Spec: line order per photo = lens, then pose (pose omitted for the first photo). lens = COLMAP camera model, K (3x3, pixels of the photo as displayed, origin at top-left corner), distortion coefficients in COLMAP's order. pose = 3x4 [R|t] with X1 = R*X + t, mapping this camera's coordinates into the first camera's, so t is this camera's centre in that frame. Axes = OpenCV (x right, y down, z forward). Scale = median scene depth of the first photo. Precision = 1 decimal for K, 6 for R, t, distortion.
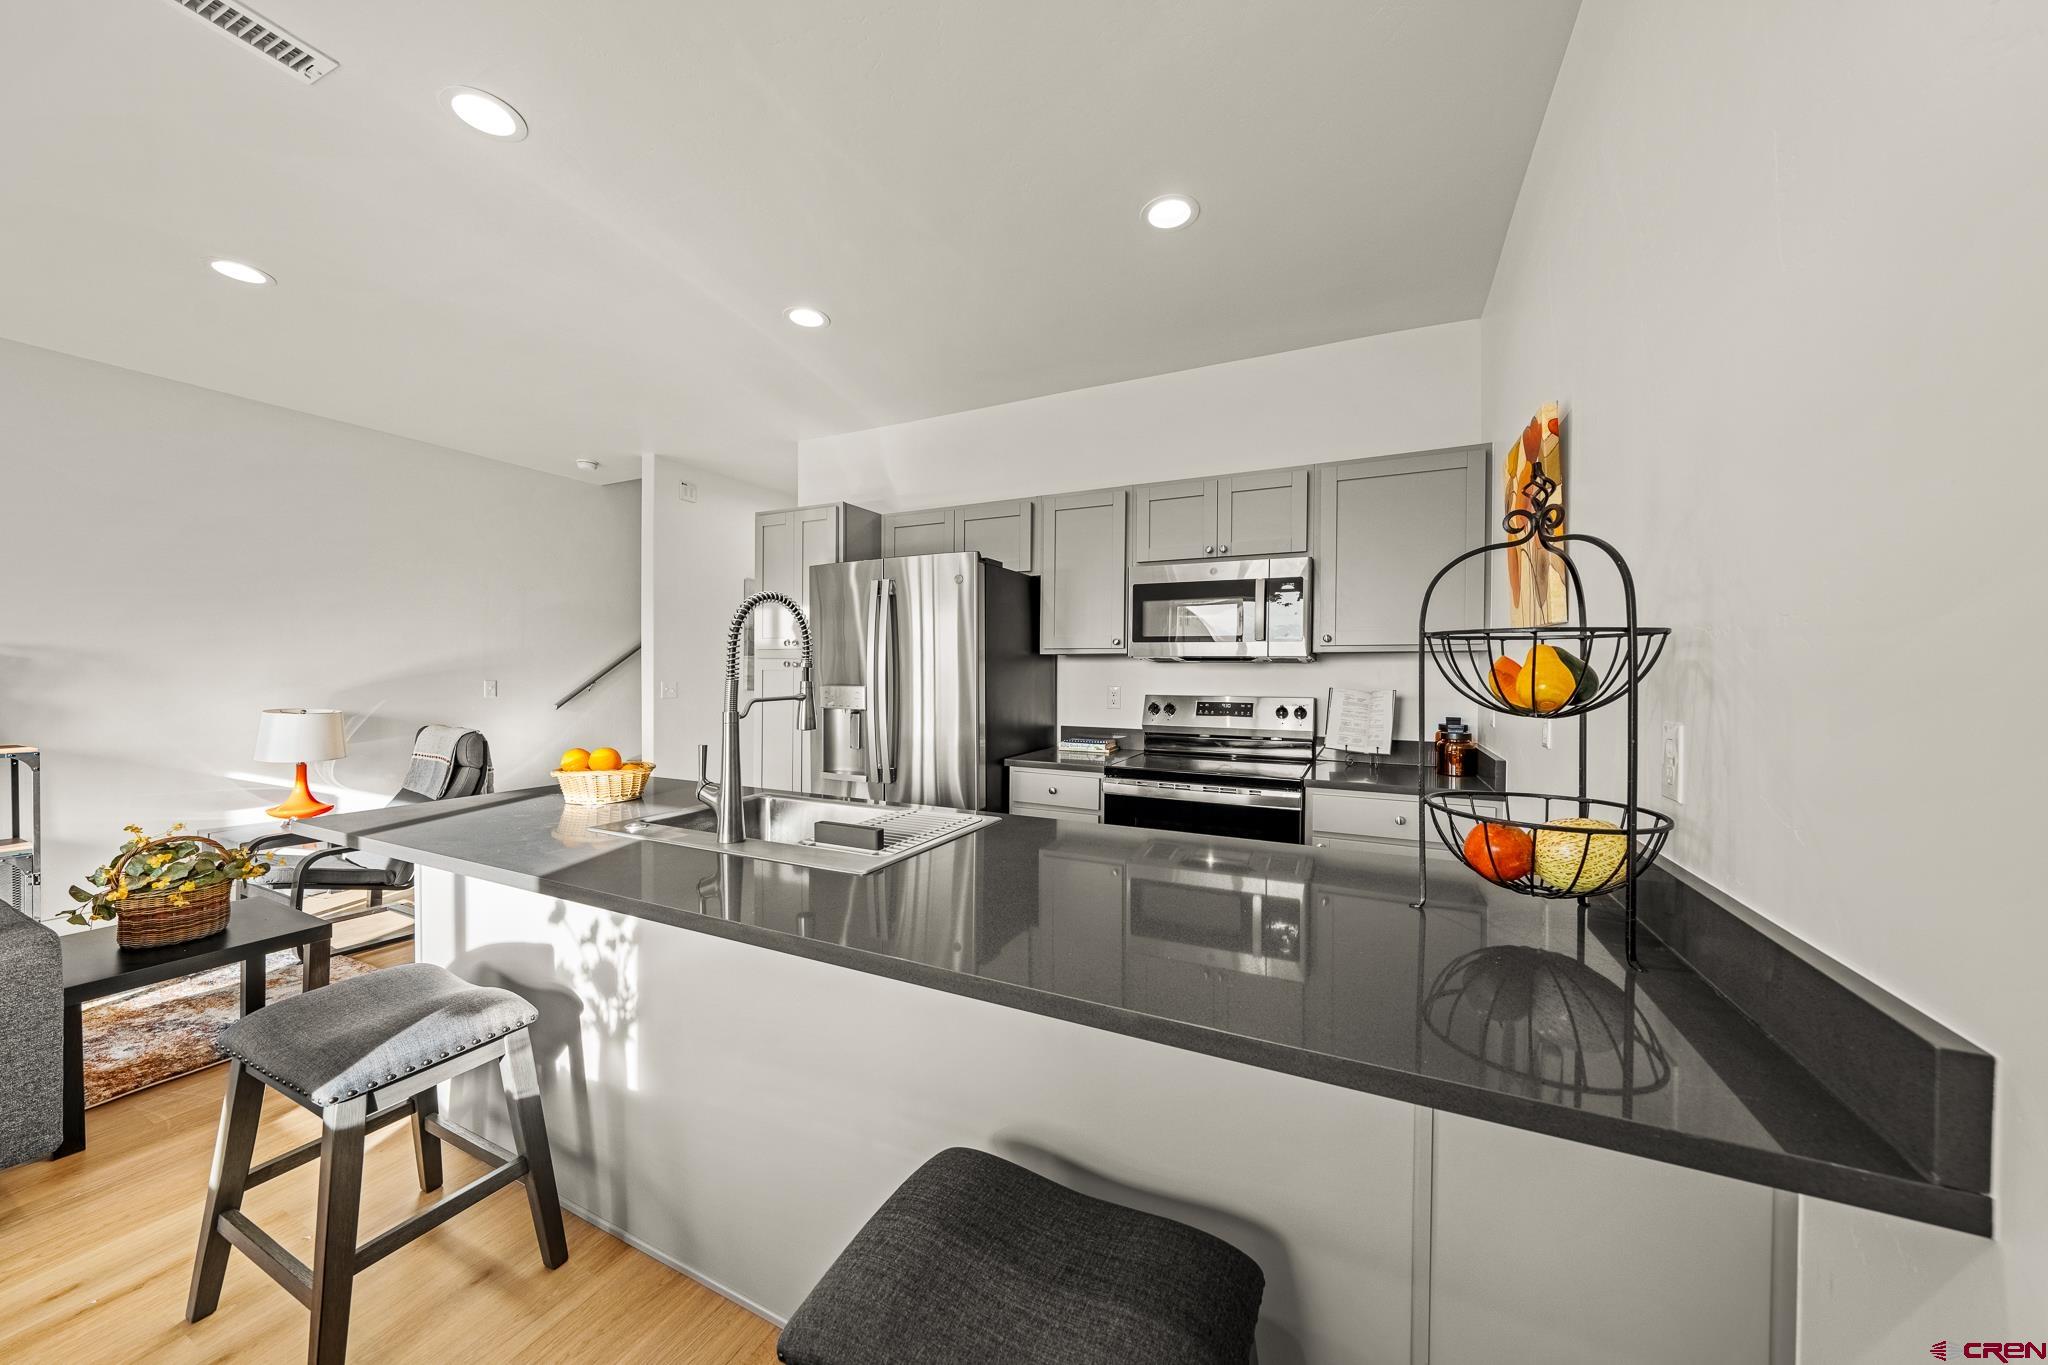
lens RADIAL K [[693.6, 0, 1024.0], [0, 693.6, 682.5], [0, 0, 1]] dist [0.000690, 0.000022]
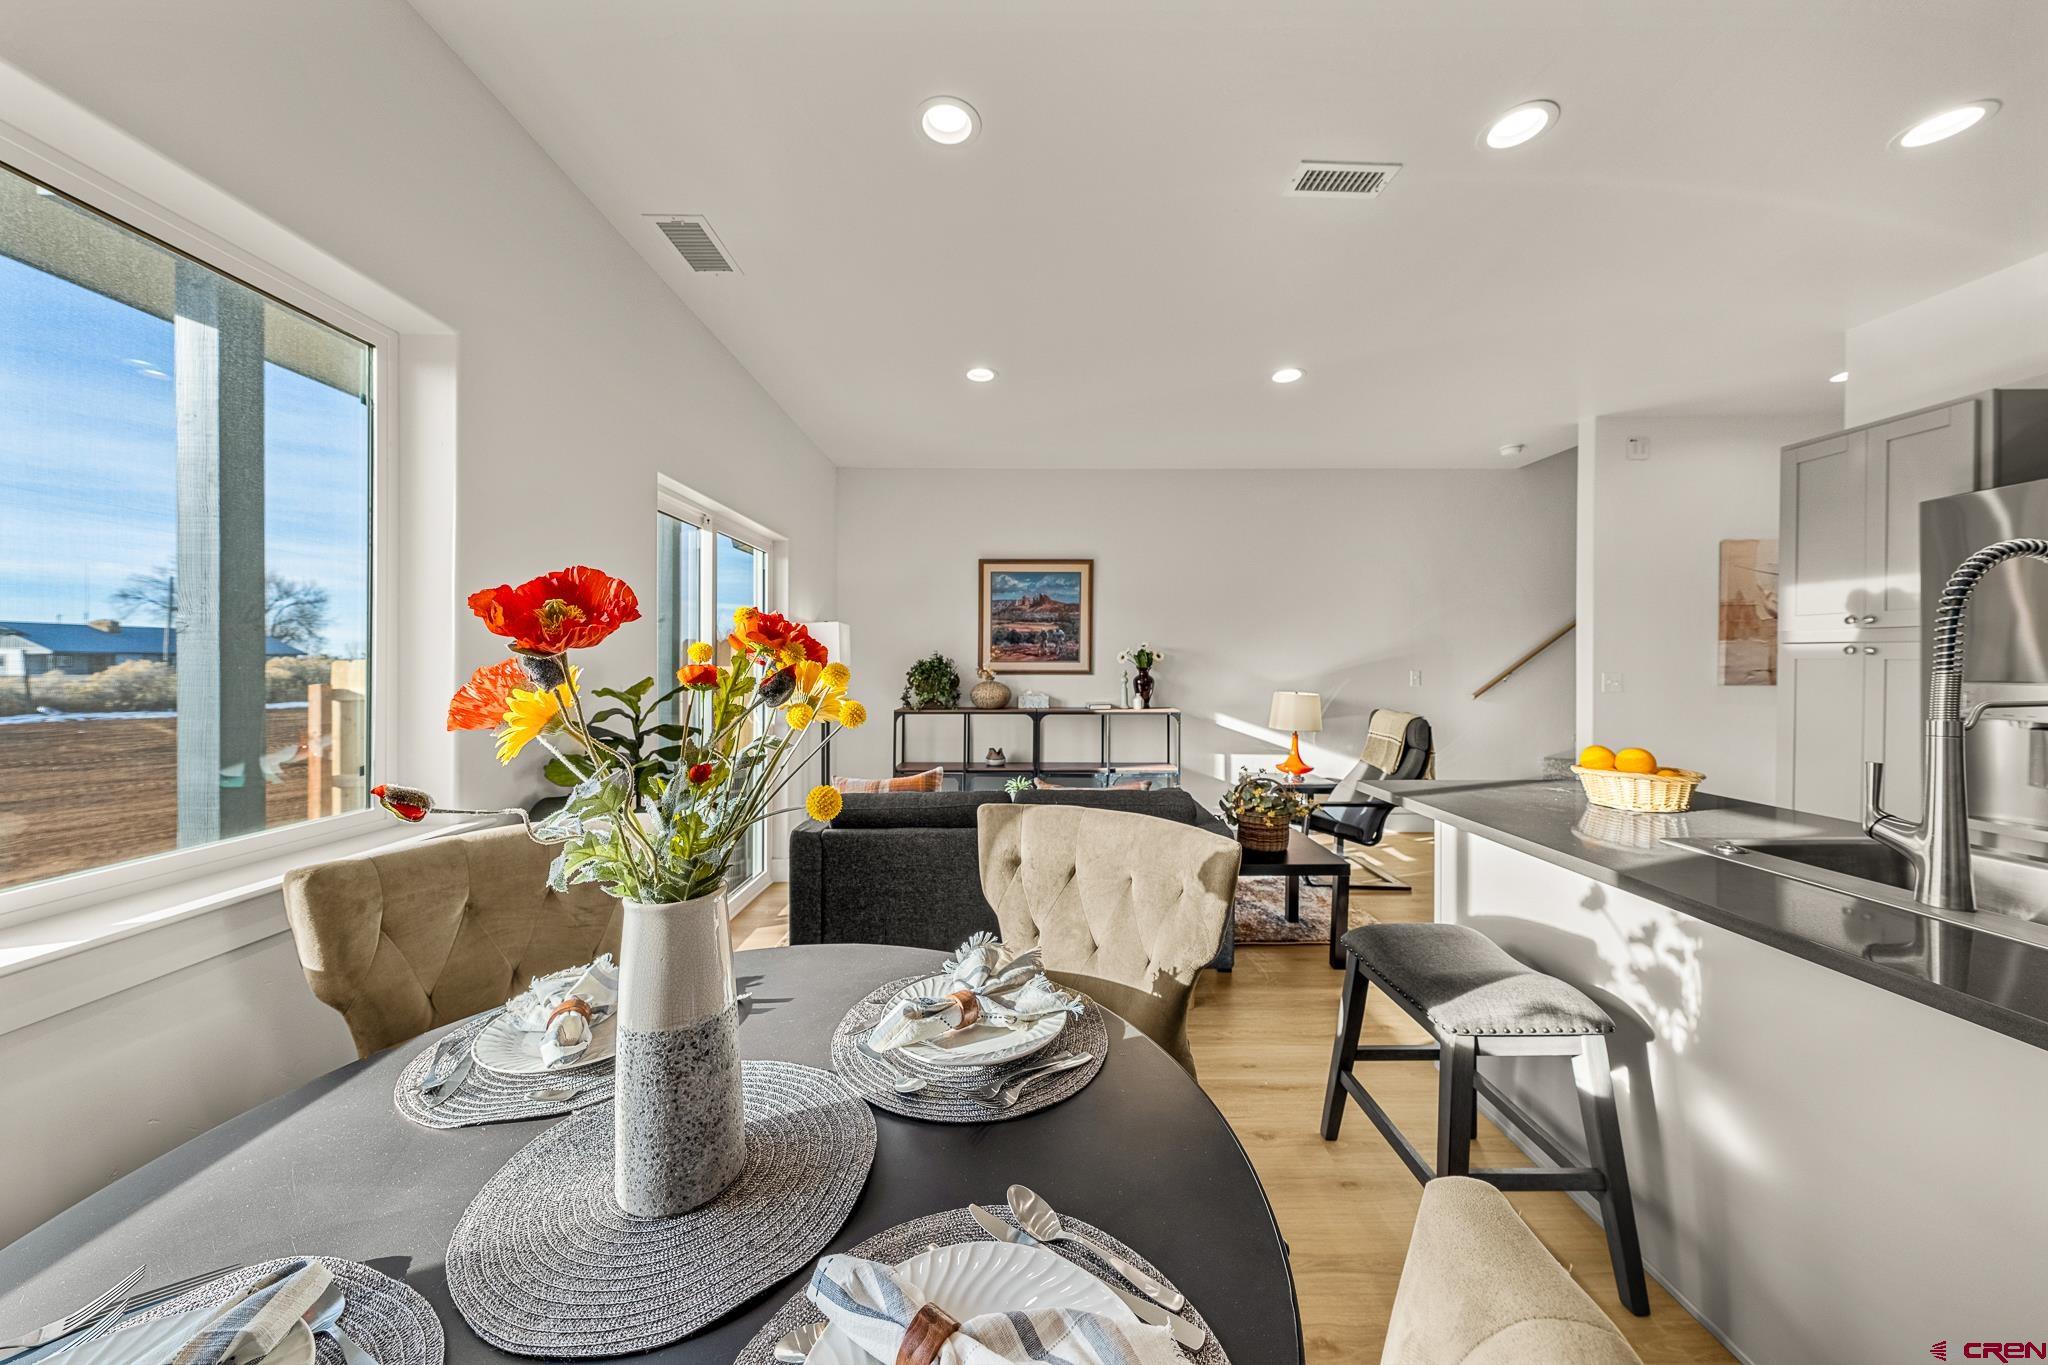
lens RADIAL K [[694.7, 0, 1028.1], [0, 694.7, 665.9], [0, 0, 1]] dist [-0.000810, -0.000088]
pose [[0.448556, 0.000248, -0.893755, -0.155514], [-0.009440, 0.999945, -0.004460, 0.000144], [0.893705, 0.010437, 0.448534, -0.096737]]
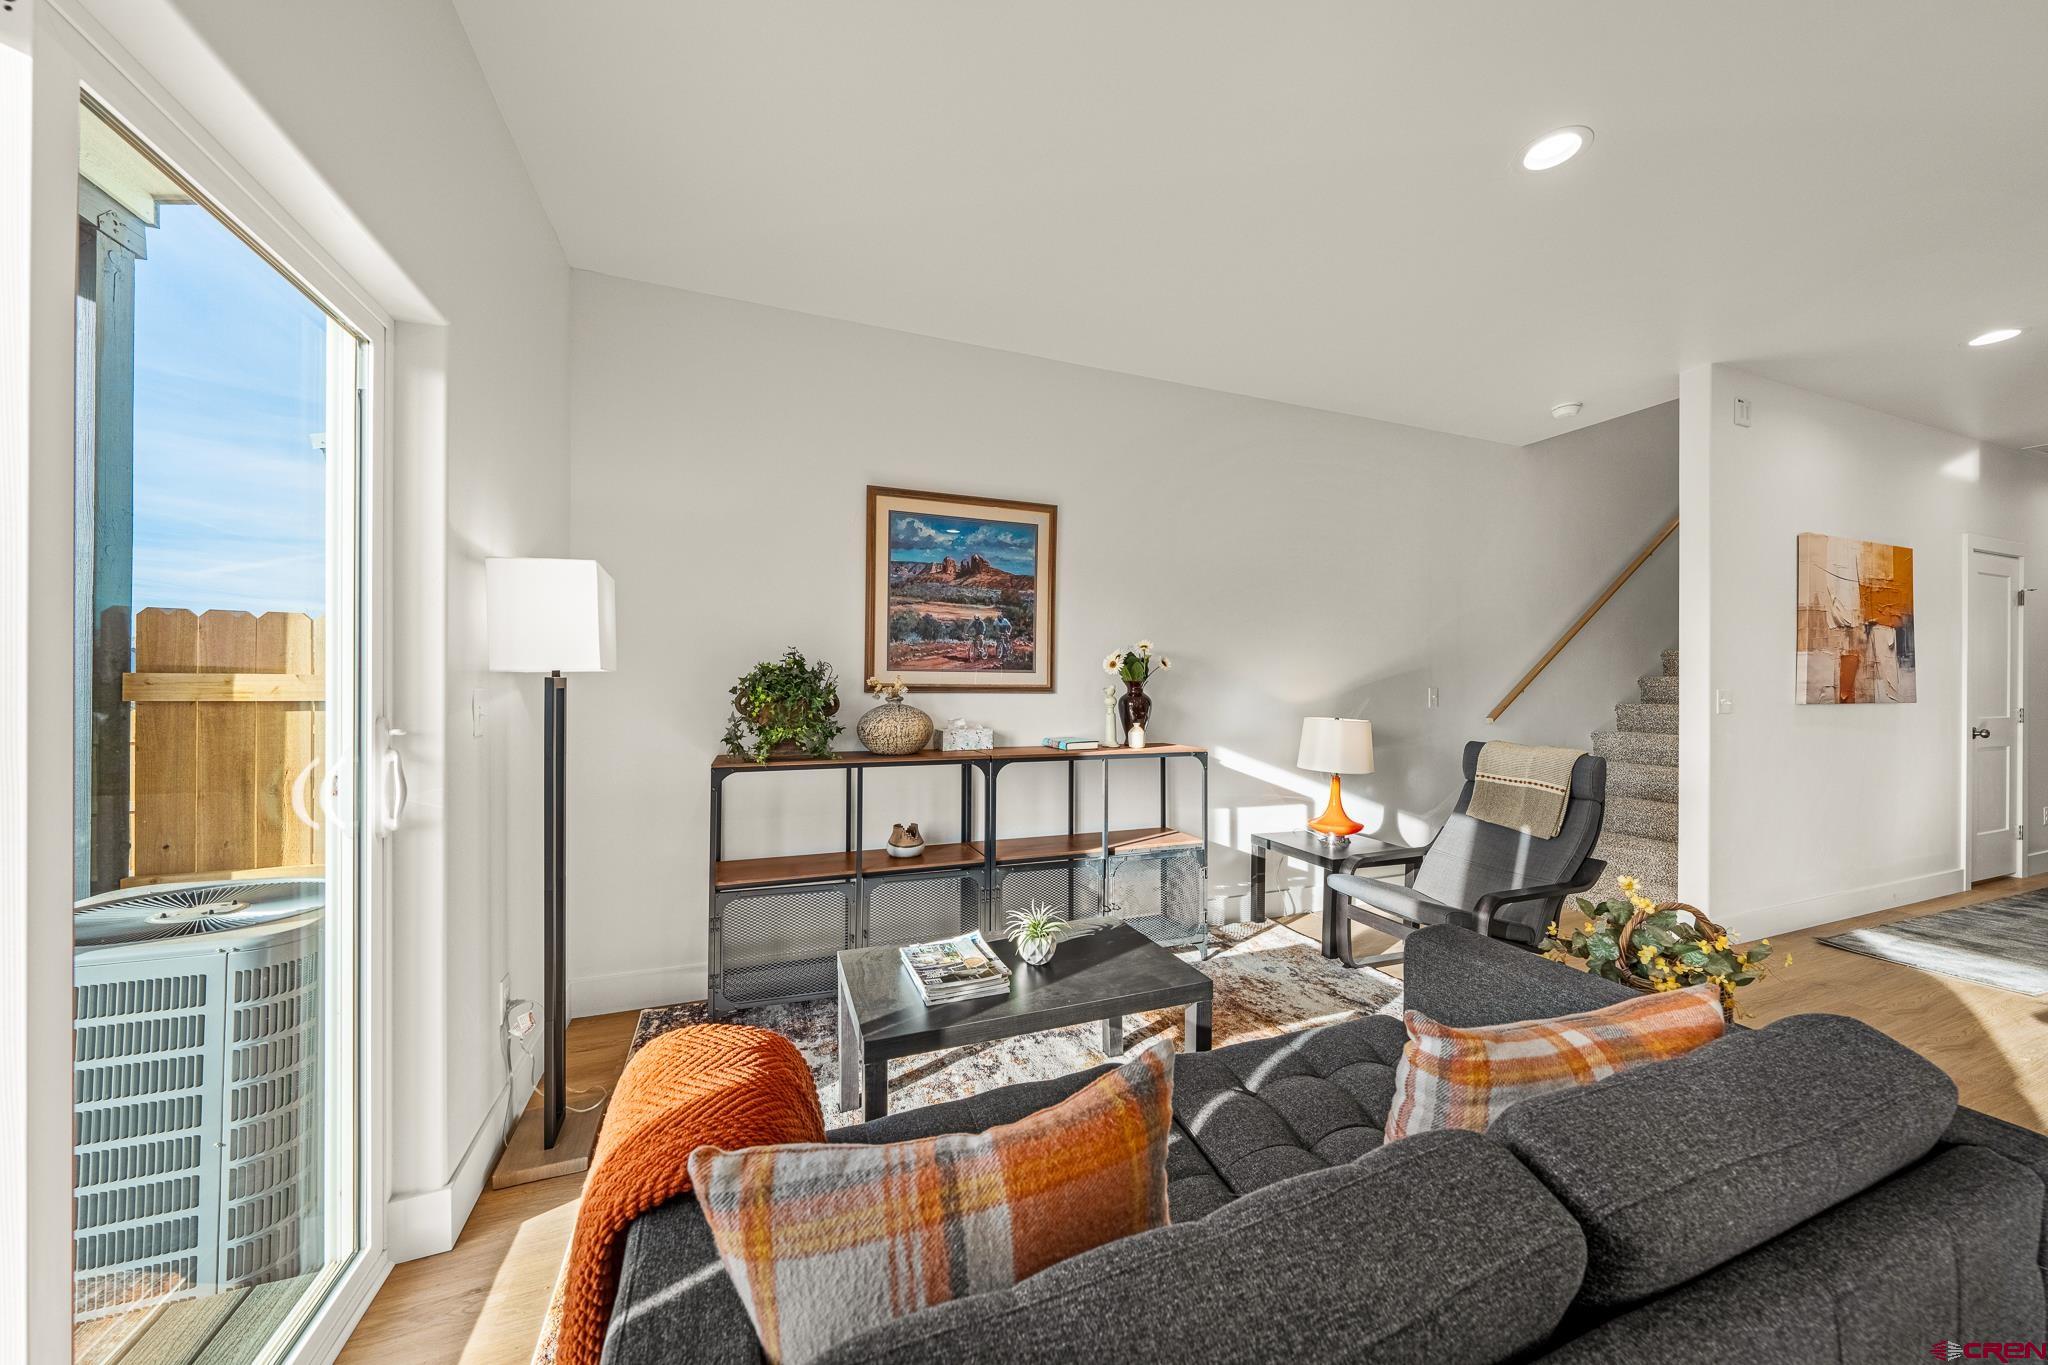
lens RADIAL K [[697.4, 0, 1032.5], [0, 697.4, 689.8], [0, 0, 1]] dist [0.000039, -0.000054]
pose [[0.738863, 0.008229, -0.673805, -1.339182], [-0.011411, 0.999935, -0.000300, 0.013738], [0.673759, 0.007910, 0.738909, 0.062540]]
